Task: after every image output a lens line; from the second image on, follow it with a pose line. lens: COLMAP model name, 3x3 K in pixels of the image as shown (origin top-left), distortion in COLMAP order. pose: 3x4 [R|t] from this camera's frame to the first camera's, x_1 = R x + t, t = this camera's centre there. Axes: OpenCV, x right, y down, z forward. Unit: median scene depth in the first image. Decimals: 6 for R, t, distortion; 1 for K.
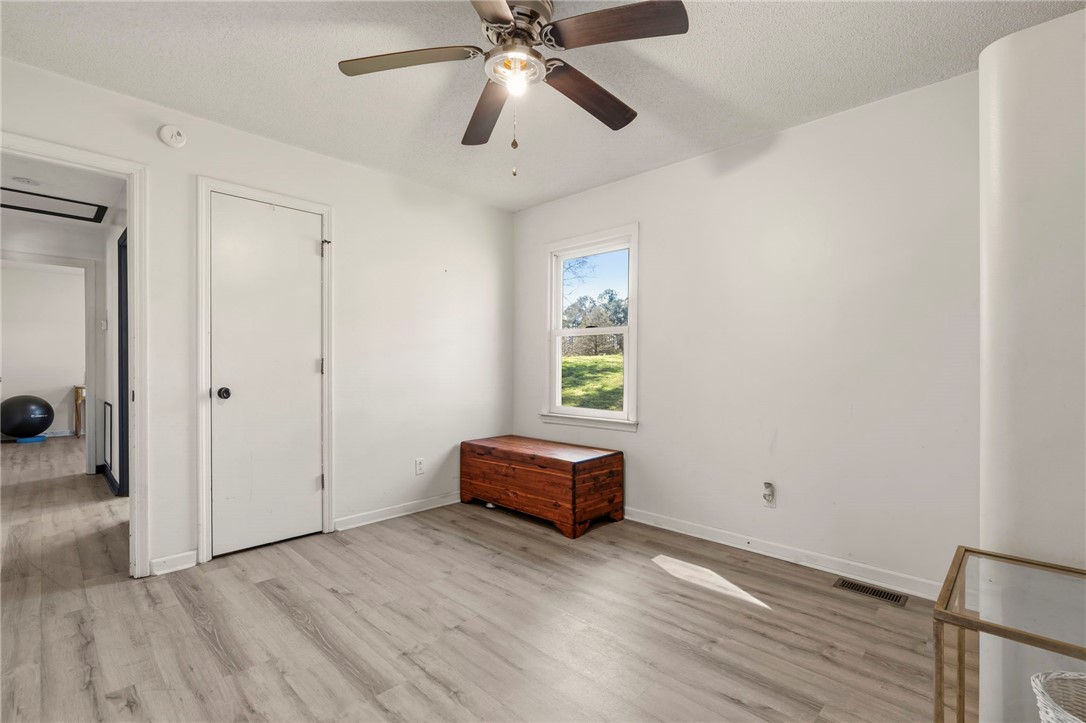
lens RADIAL K [[490.6, 0, 539.2], [0, 490.6, 364.8], [0, 0, 1]] dist [-0.011244, 0.000791]
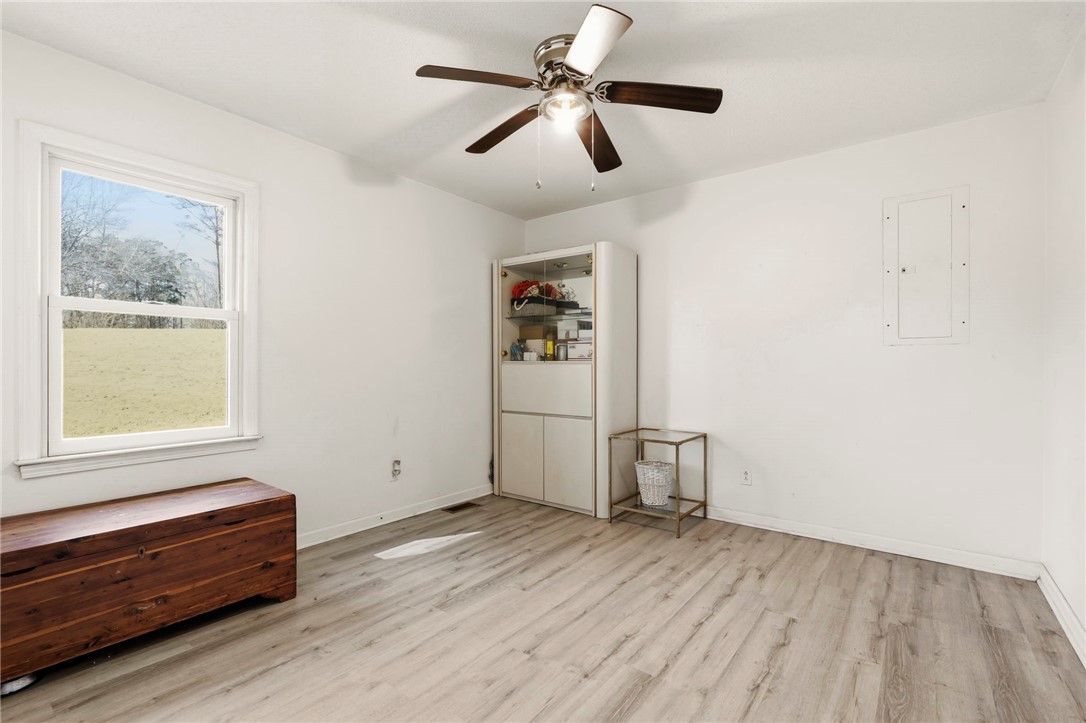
lens RADIAL K [[490.6, 0, 539.6], [0, 490.6, 362.3], [0, 0, 1]] dist [-0.011244, 0.000791]
pose [[-0.111450, -0.000227, 0.993770, -0.831409], [-0.003302, 0.999995, -0.000142, -0.004382], [-0.993765, -0.003298, -0.111450, 0.832801]]
